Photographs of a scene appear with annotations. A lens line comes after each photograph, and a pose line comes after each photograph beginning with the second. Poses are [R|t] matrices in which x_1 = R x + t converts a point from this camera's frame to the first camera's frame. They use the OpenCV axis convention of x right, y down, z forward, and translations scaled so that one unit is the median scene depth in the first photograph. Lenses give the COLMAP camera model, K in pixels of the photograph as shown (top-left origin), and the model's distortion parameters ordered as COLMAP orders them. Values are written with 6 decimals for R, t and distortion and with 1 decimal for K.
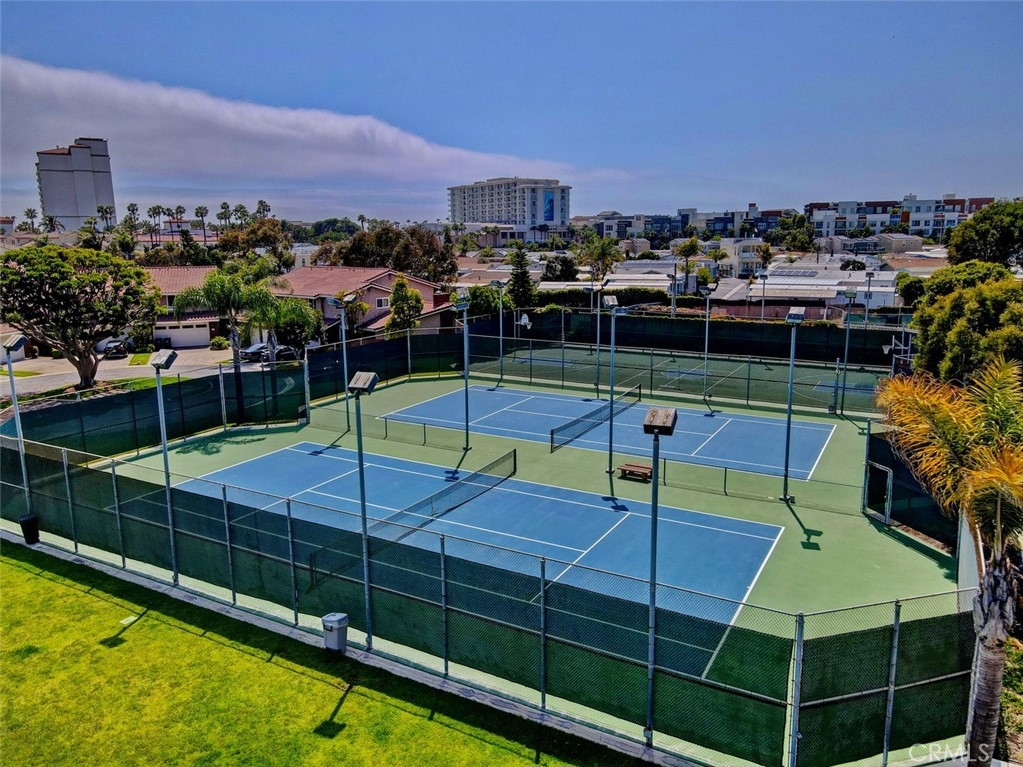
lens RADIAL K [[753.3, 0, 512.9], [0, 753.3, 375.7], [0, 0, 1]] dist [0.024138, -0.007570]
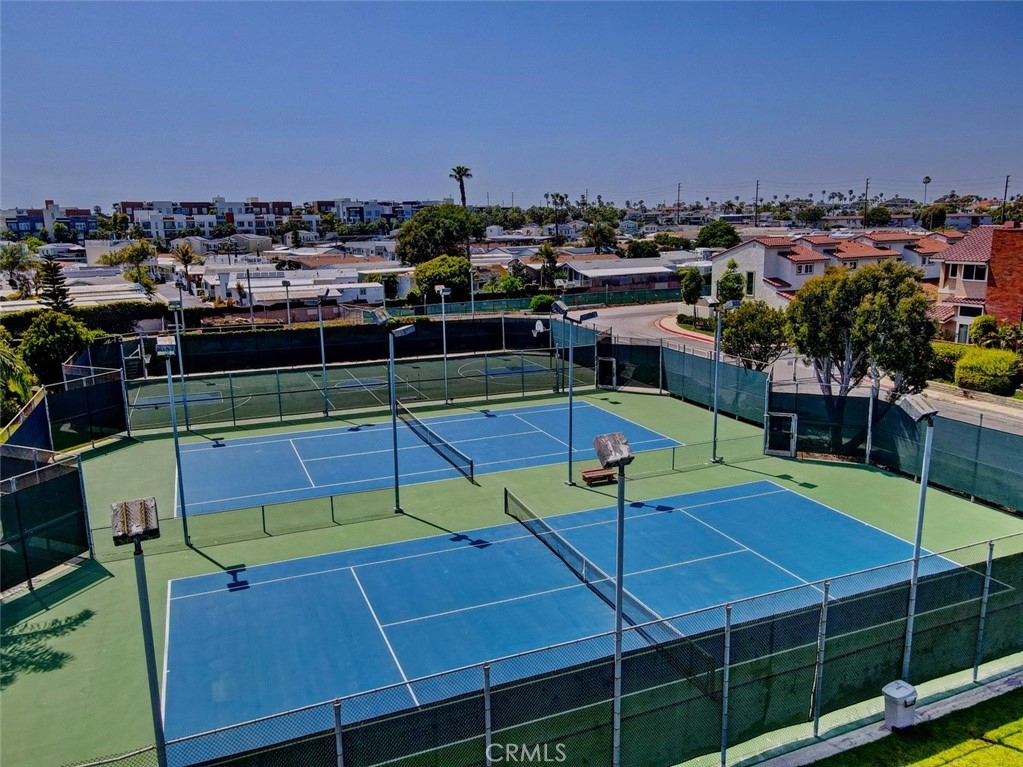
lens RADIAL K [[753.3, 0, 518.6], [0, 753.3, 386.0], [0, 0, 1]] dist [0.024138, -0.007570]
pose [[0.617785, -0.166010, 0.768624, -0.194720], [0.156537, 0.983861, 0.086680, -0.027425], [-0.770609, 0.066768, 0.633801, 0.136125]]
